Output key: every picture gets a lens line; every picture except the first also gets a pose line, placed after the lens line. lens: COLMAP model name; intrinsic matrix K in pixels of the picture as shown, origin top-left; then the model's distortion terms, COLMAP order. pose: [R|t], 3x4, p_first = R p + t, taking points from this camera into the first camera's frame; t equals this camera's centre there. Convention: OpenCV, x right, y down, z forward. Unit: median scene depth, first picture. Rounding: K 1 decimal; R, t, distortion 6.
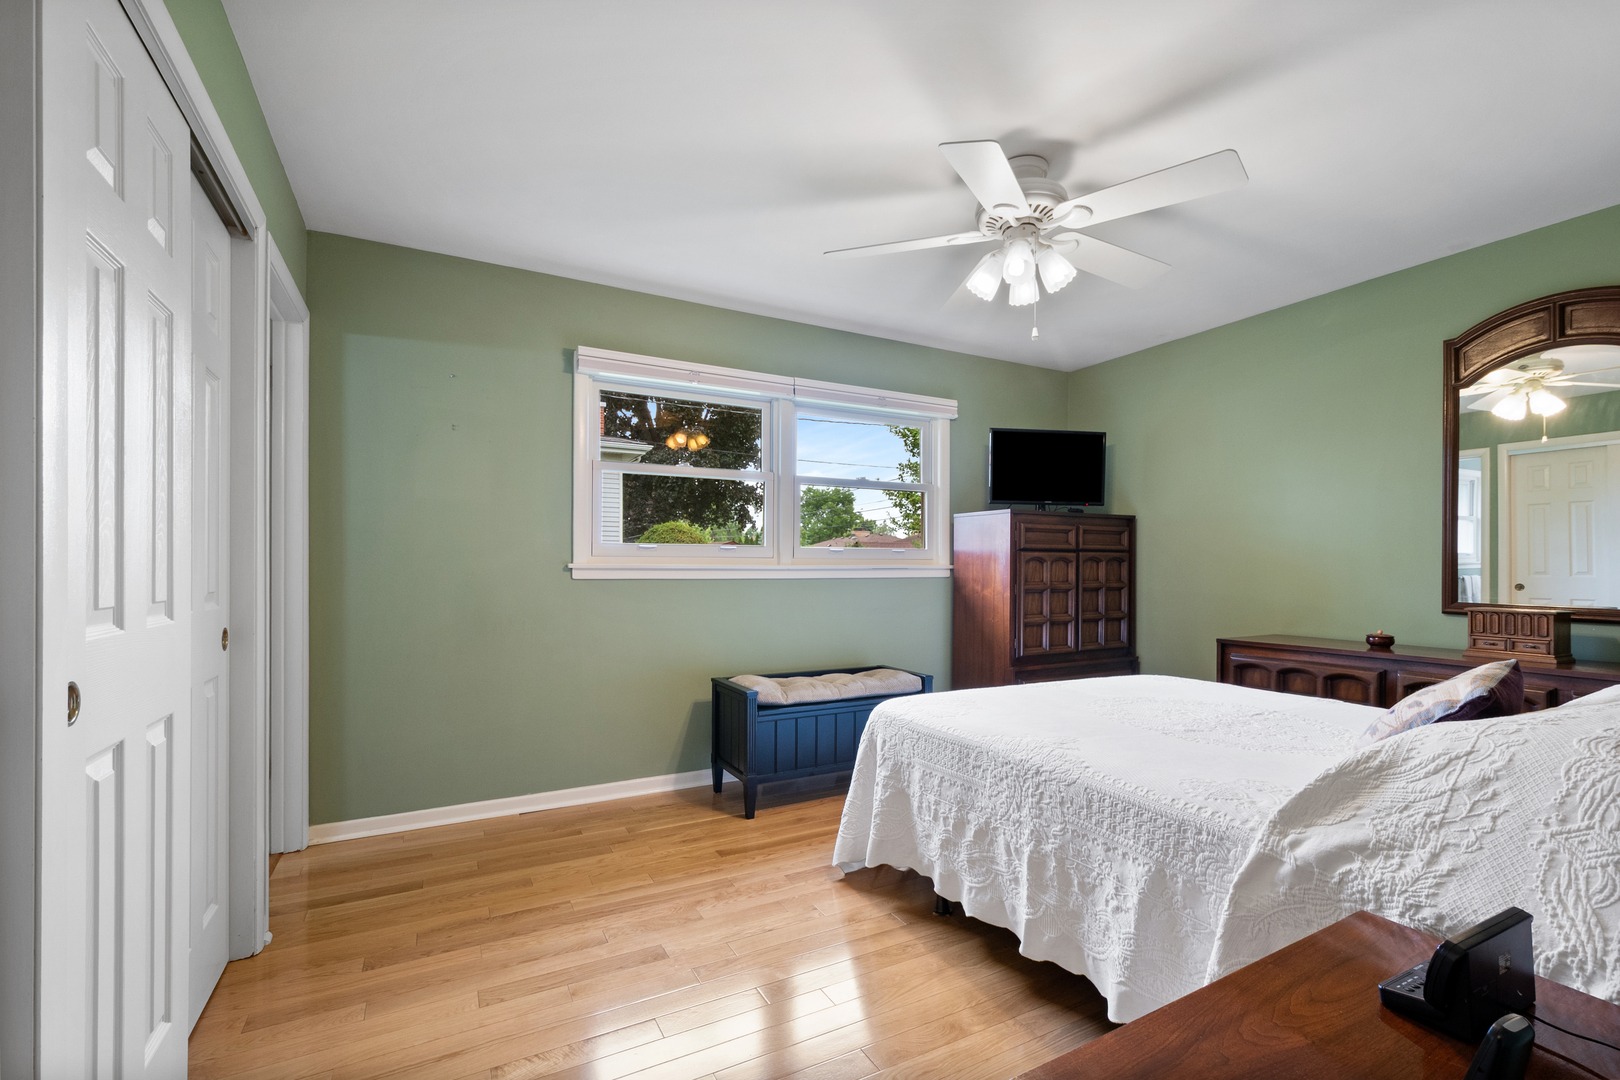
lens RADIAL K [[705.0, 0, 819.5], [0, 705.0, 550.9], [0, 0, 1]] dist [0.003738, -0.000164]
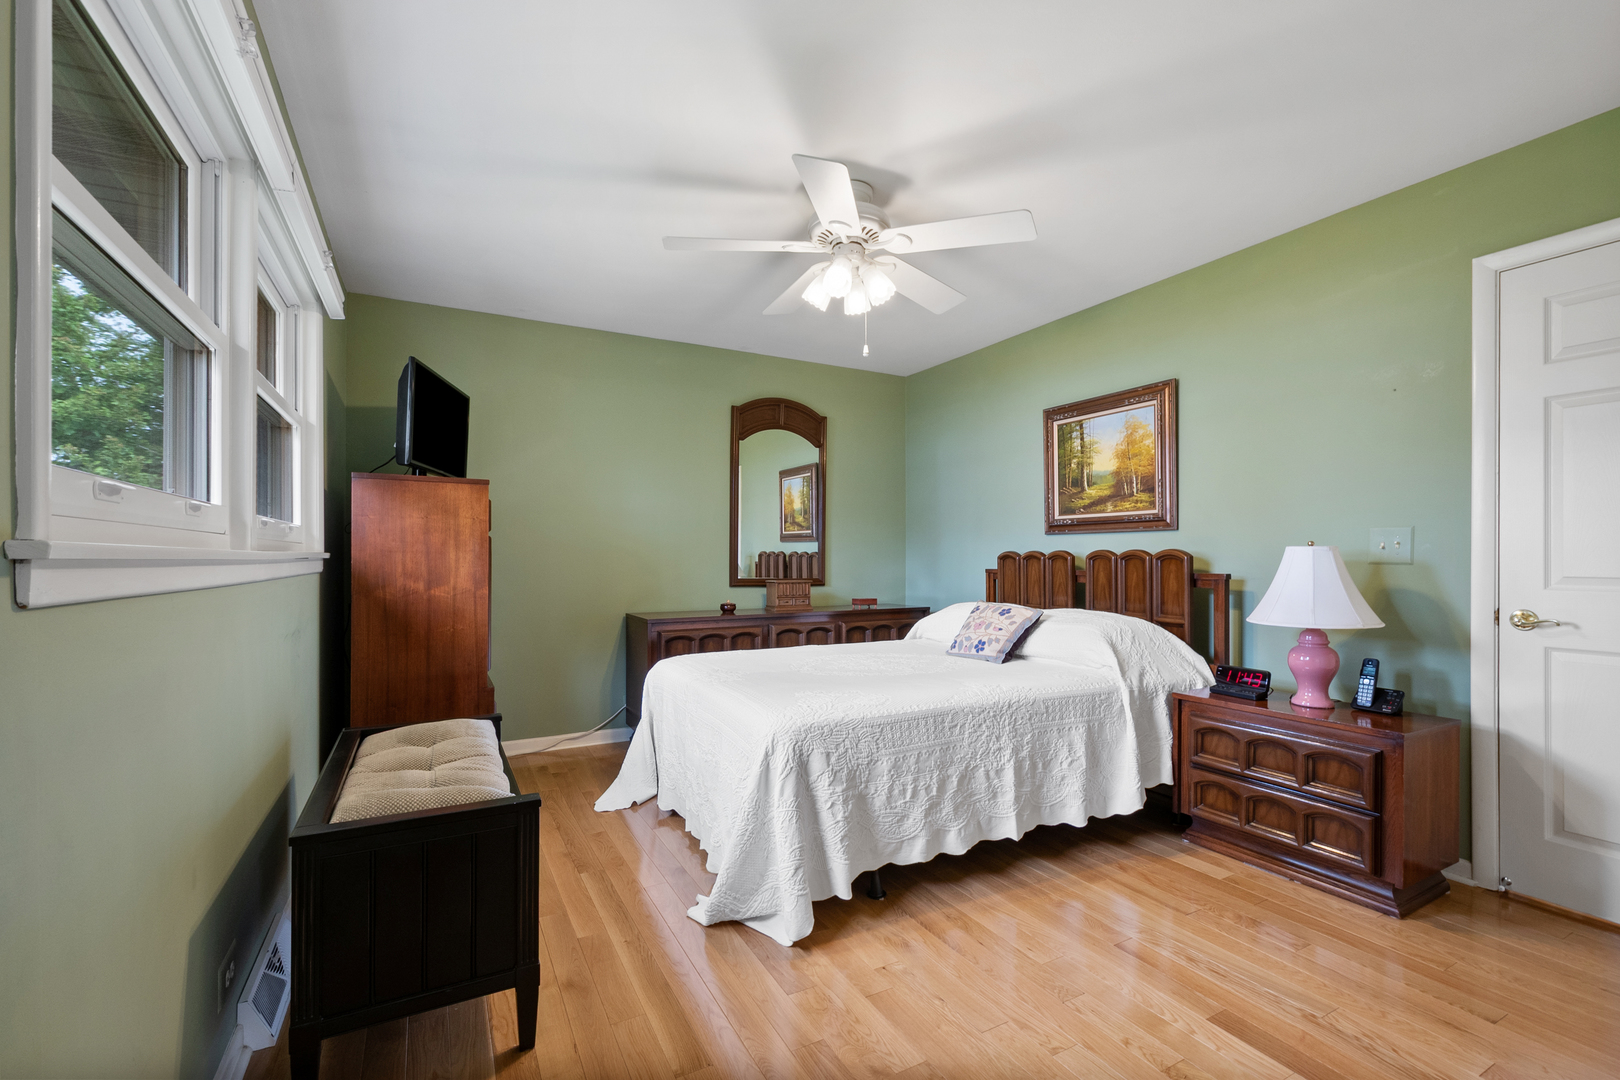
lens RADIAL K [[705.0, 0, 819.5], [0, 705.0, 550.9], [0, 0, 1]] dist [0.003738, -0.000164]
pose [[0.005725, 0.005327, 0.999969, -0.928208], [-0.022584, 0.999731, -0.005196, 0.024265], [-0.999729, -0.022554, 0.005844, 1.191345]]
